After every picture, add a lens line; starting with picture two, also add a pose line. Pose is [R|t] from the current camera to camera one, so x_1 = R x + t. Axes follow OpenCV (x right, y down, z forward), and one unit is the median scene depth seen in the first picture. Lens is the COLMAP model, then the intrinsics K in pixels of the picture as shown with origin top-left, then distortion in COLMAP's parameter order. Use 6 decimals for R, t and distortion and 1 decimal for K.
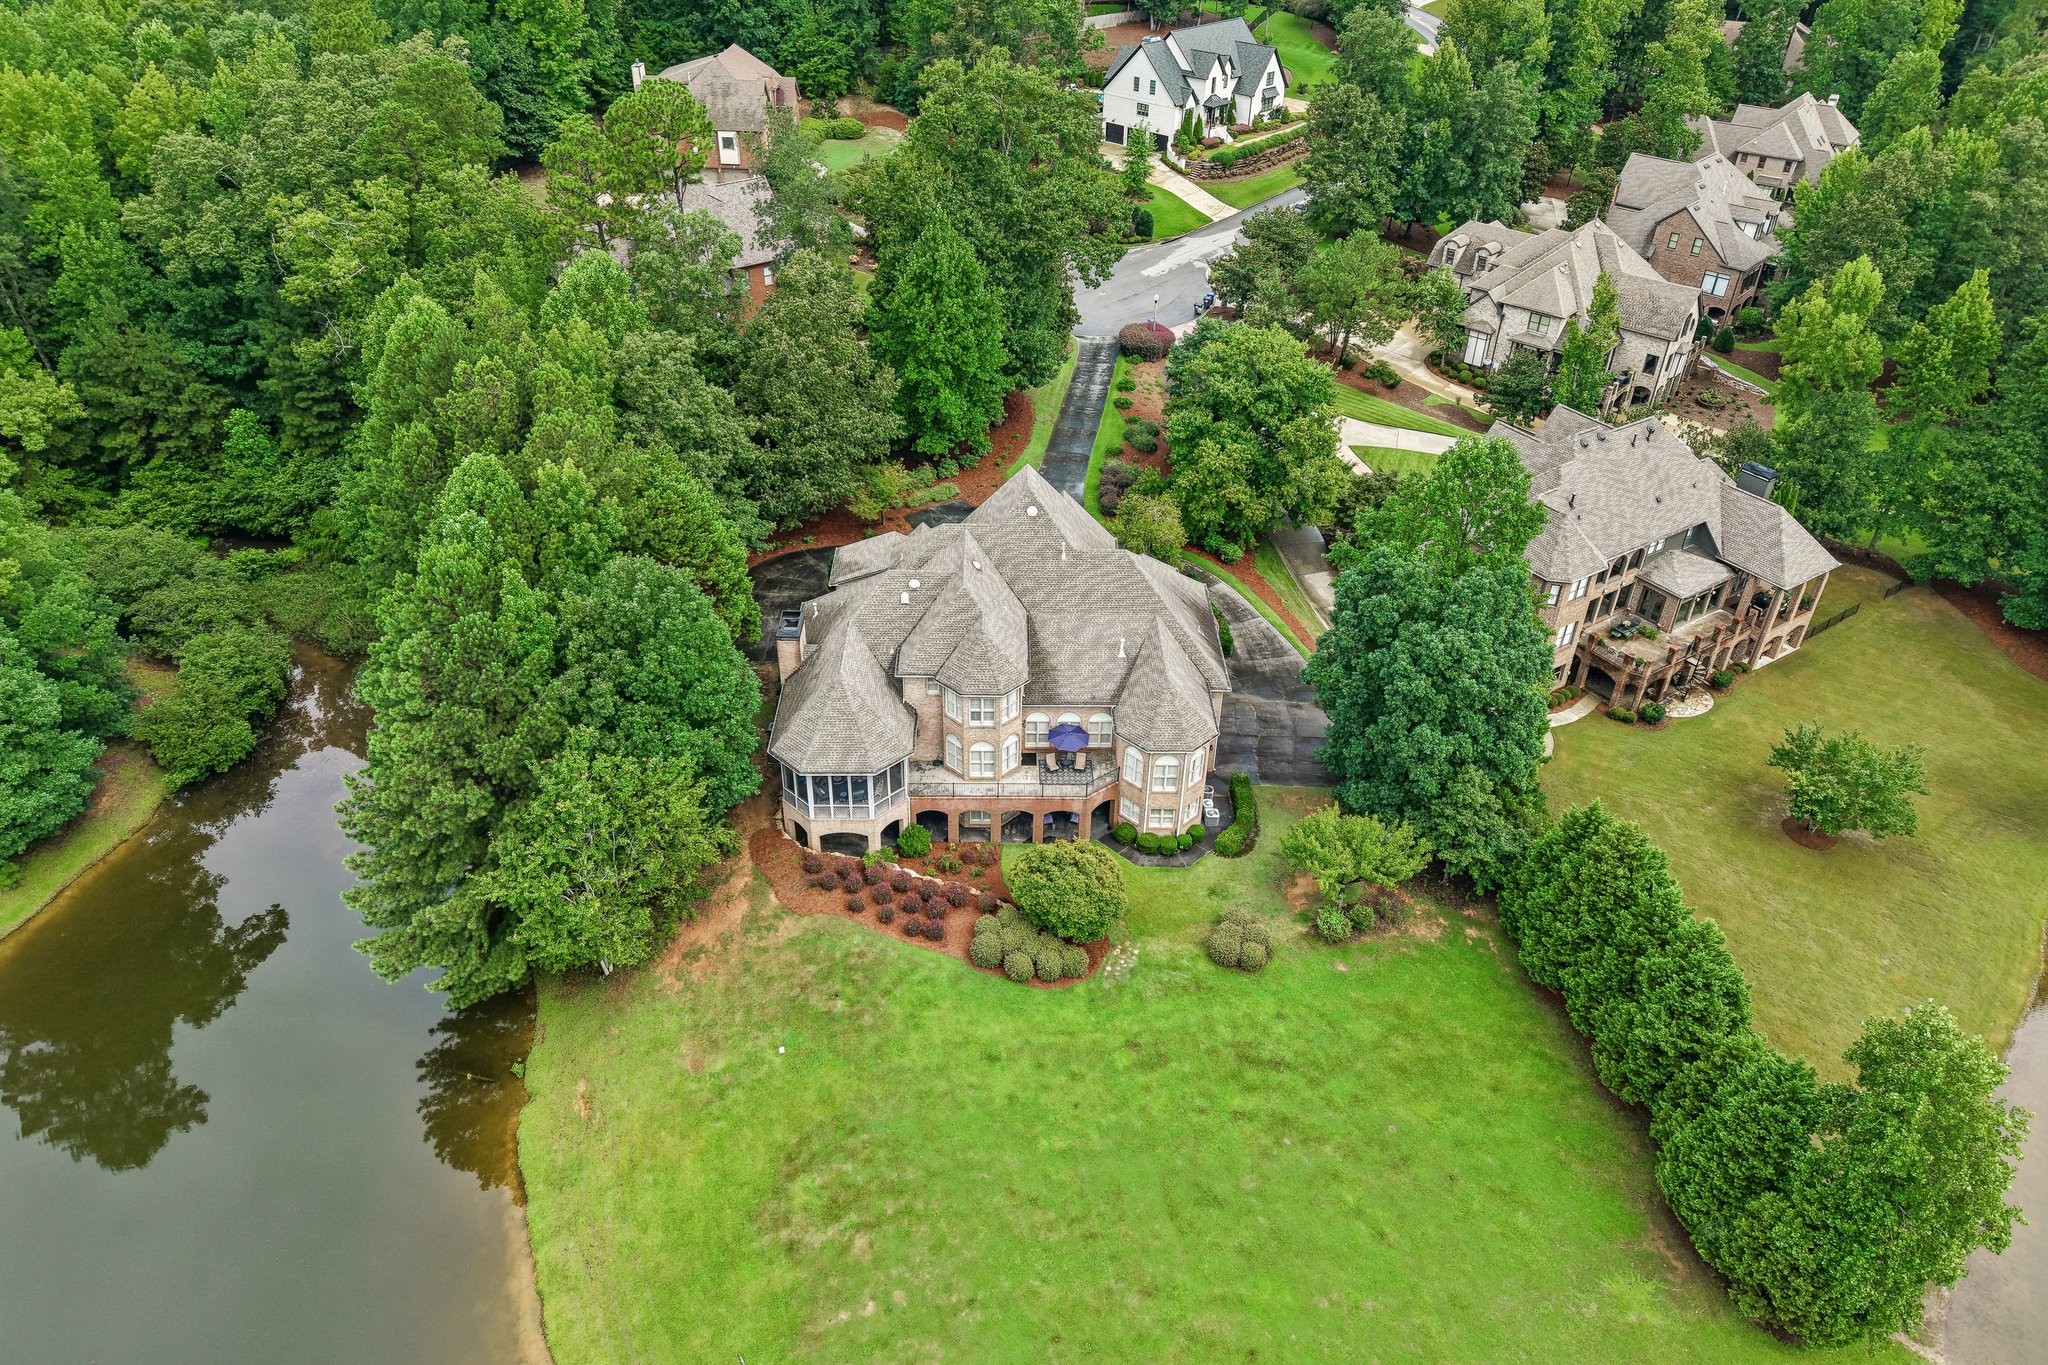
lens RADIAL K [[1374.3, 0, 1019.5], [0, 1374.3, 679.3], [0, 0, 1]] dist [0.057879, -0.065094]
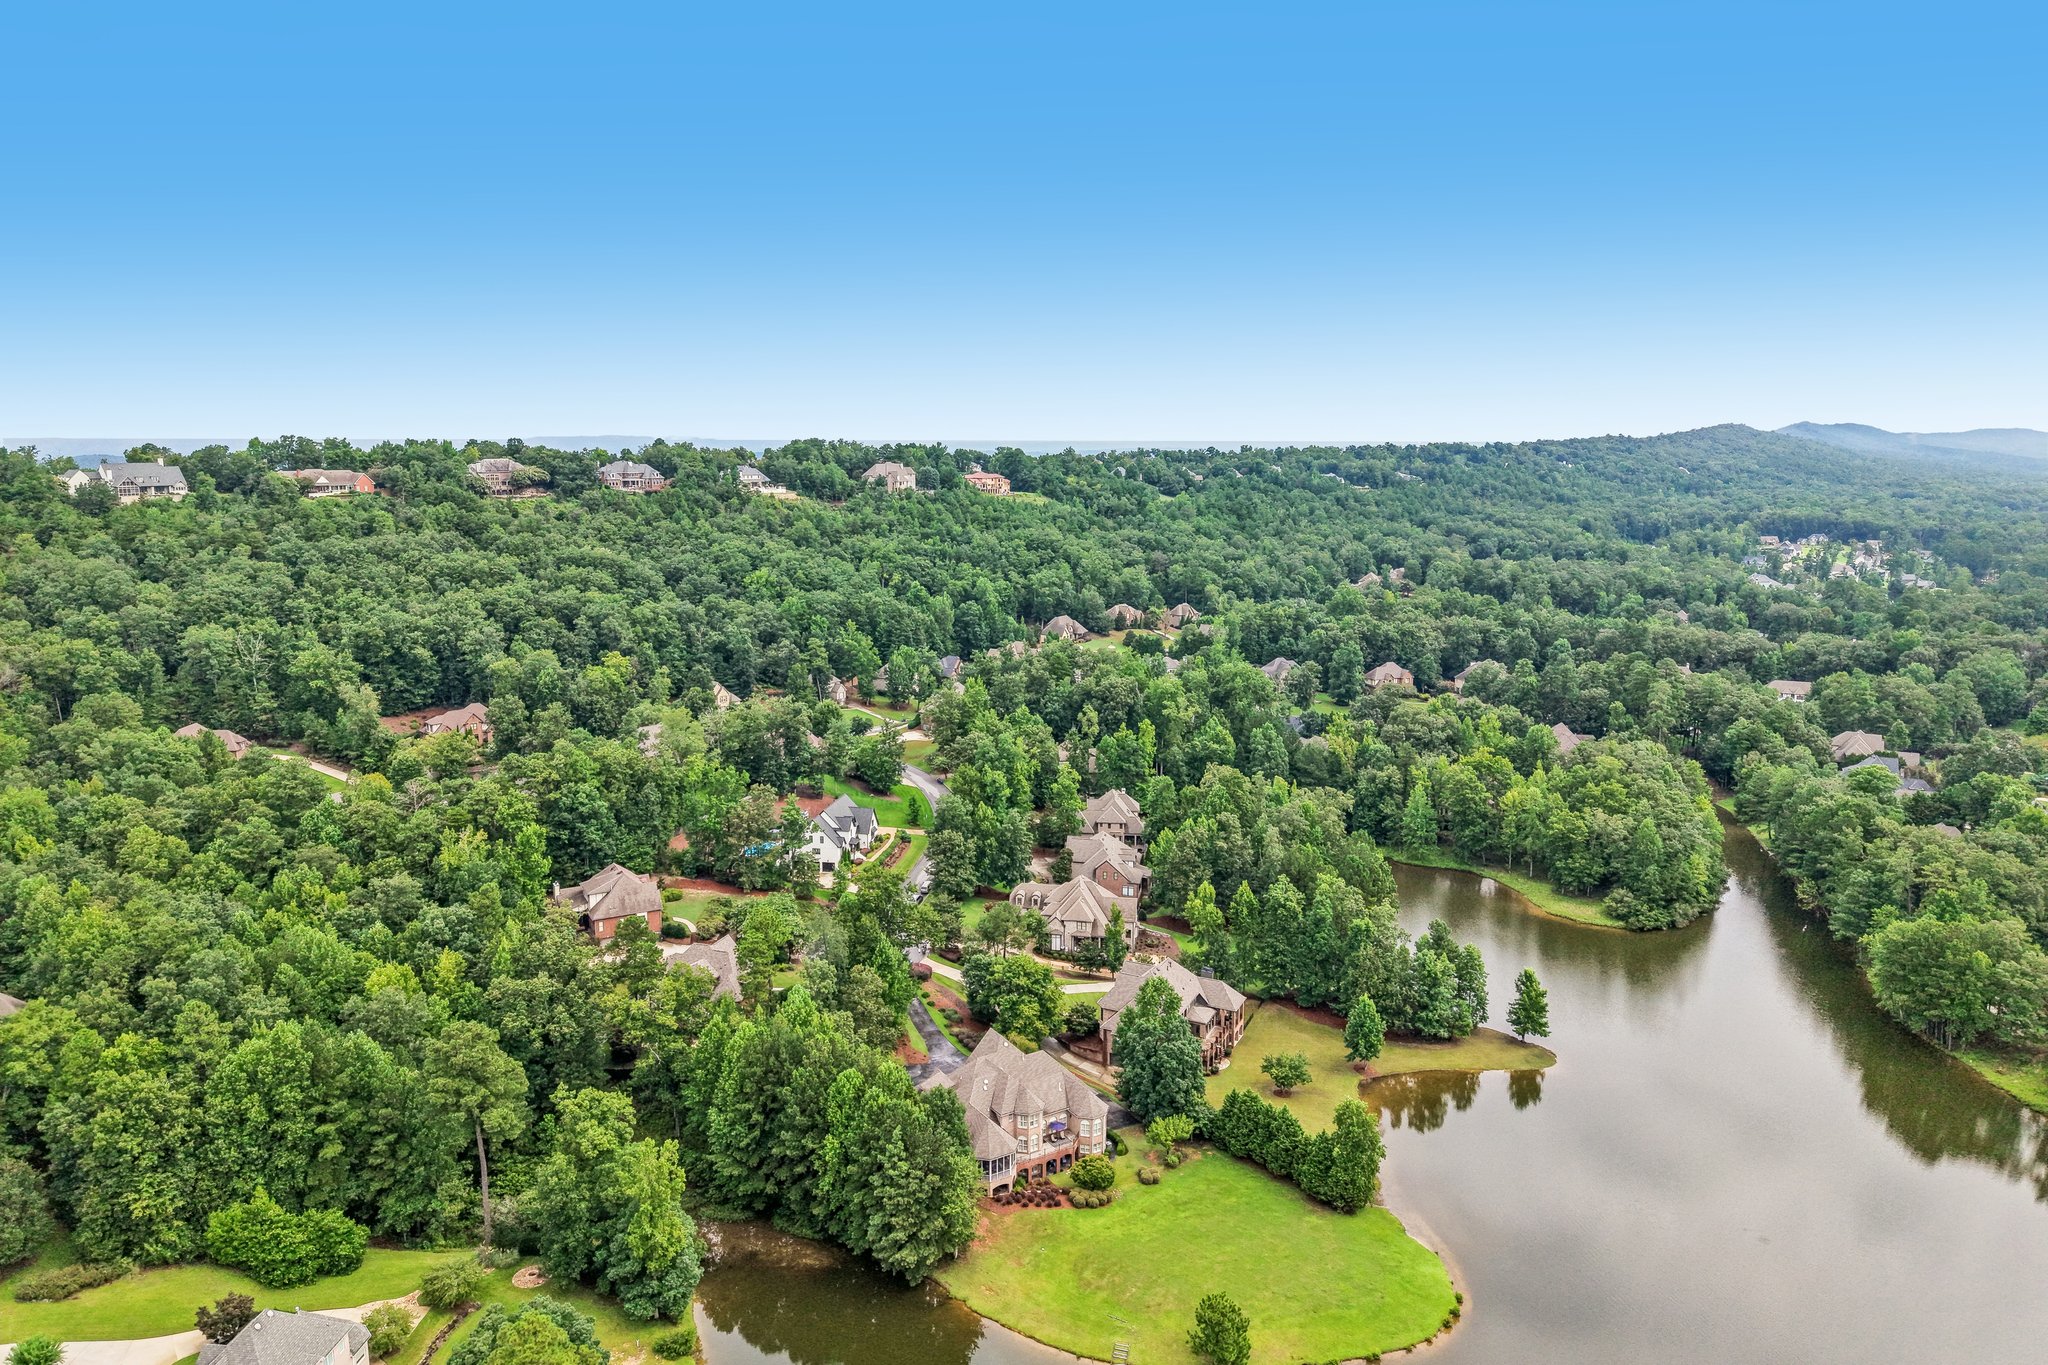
lens RADIAL K [[1374.3, 0, 1029.5], [0, 1374.3, 680.1], [0, 0, 1]] dist [0.057879, -0.065094]
pose [[0.849067, -0.105435, 0.517657, -1.172307], [0.306695, 0.896223, -0.320504, 0.101109], [-0.430144, 0.430892, 0.793289, -1.290764]]
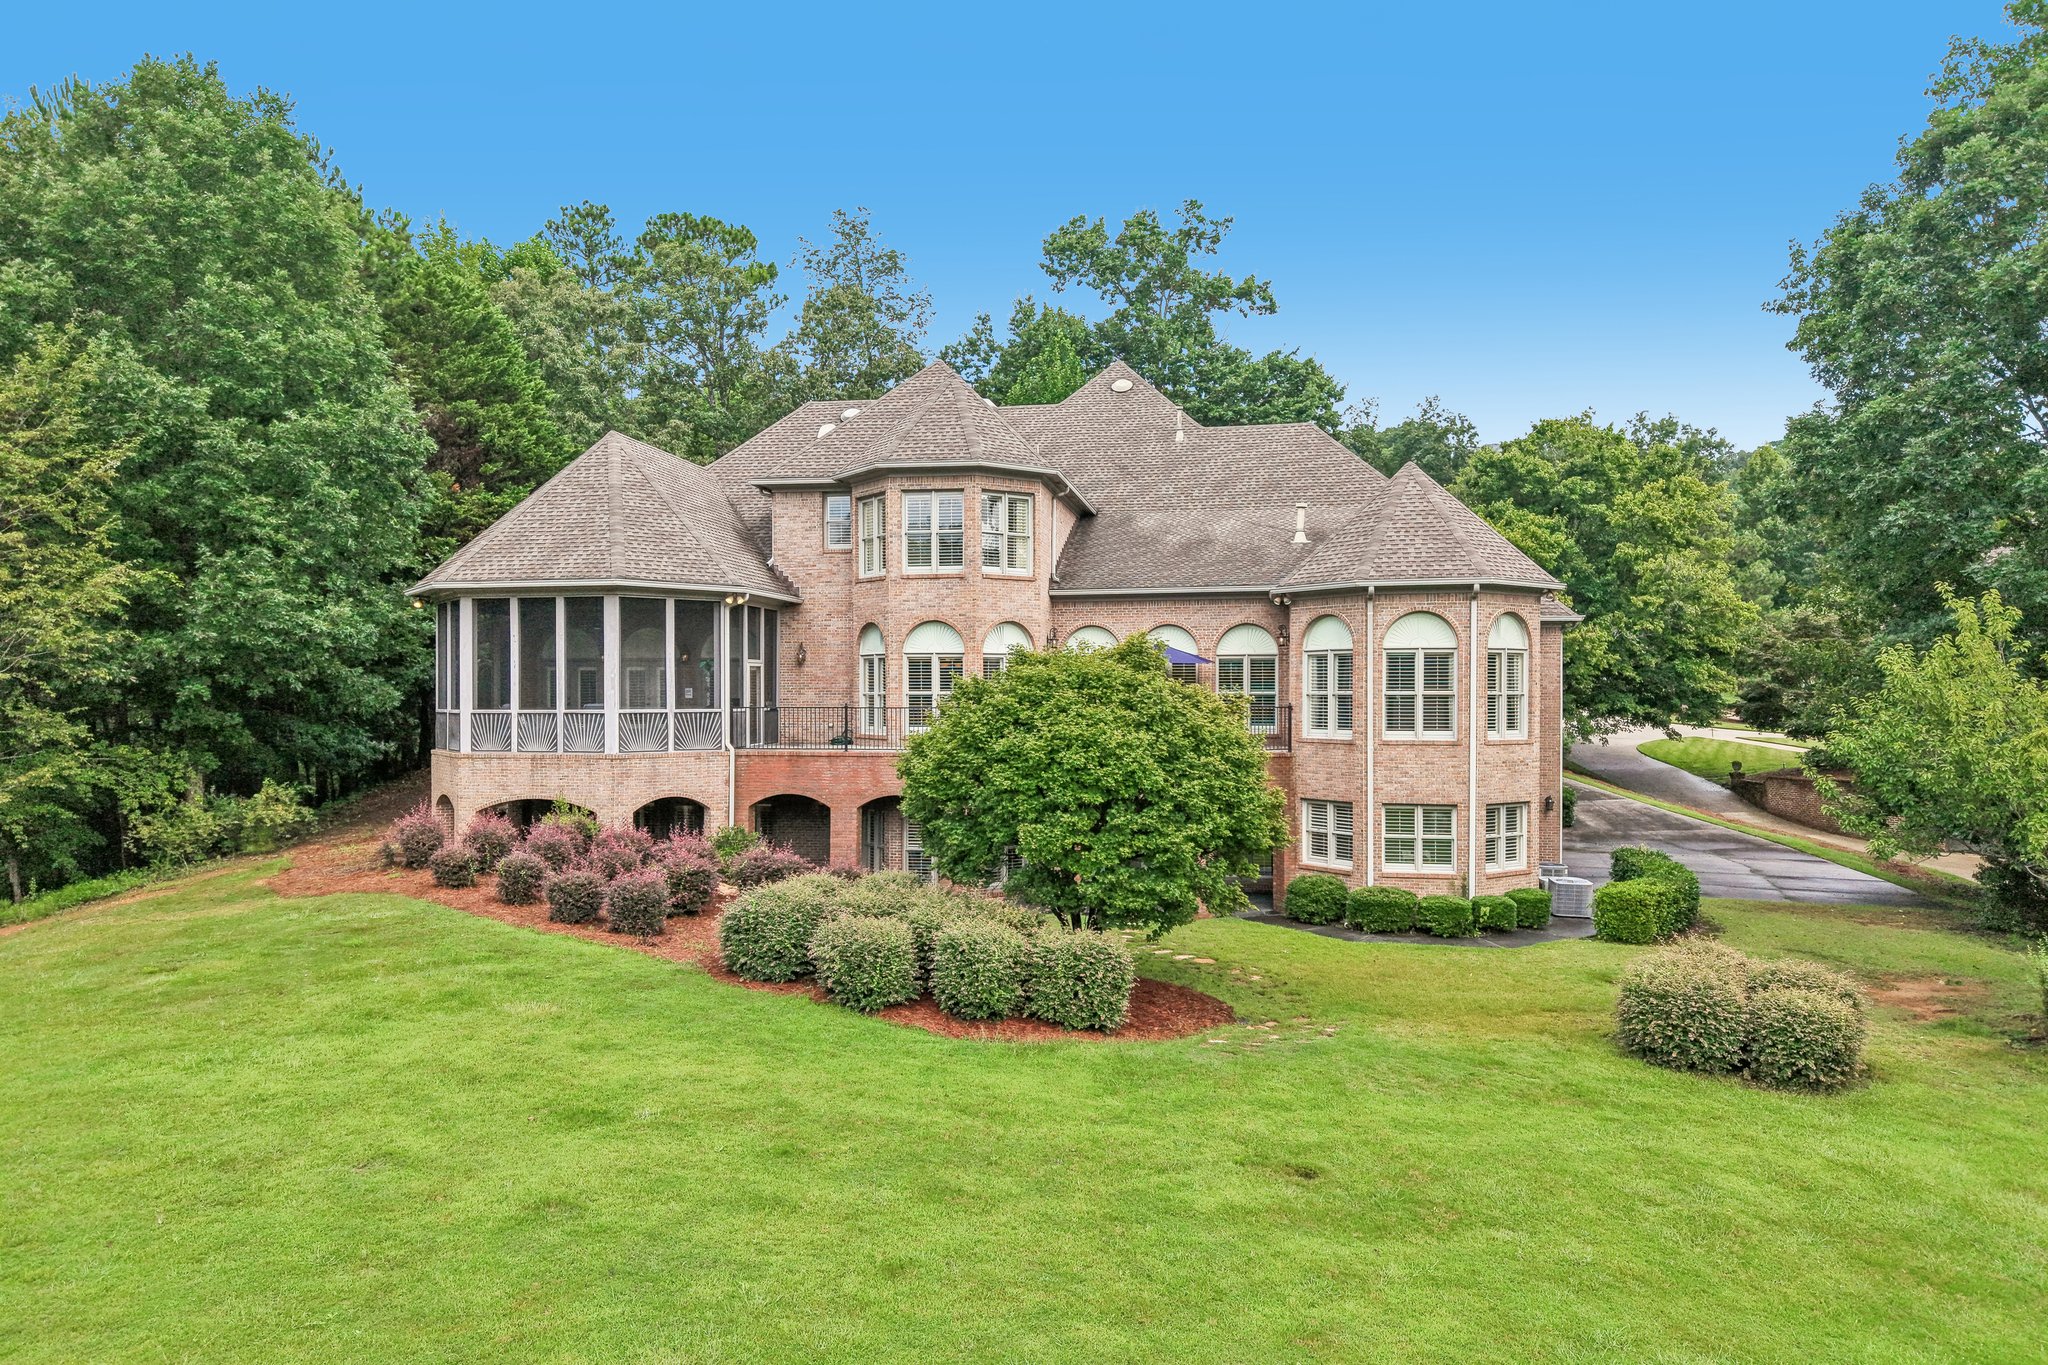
lens RADIAL K [[1374.3, 0, 1019.4], [0, 1374.3, 710.3], [0, 0, 1]] dist [0.057879, -0.065094]
pose [[0.981400, -0.012986, -0.191536, 0.066912], [-0.097543, 0.825592, -0.555772, 0.261274], [0.165348, 0.564118, 0.808969, 0.634795]]
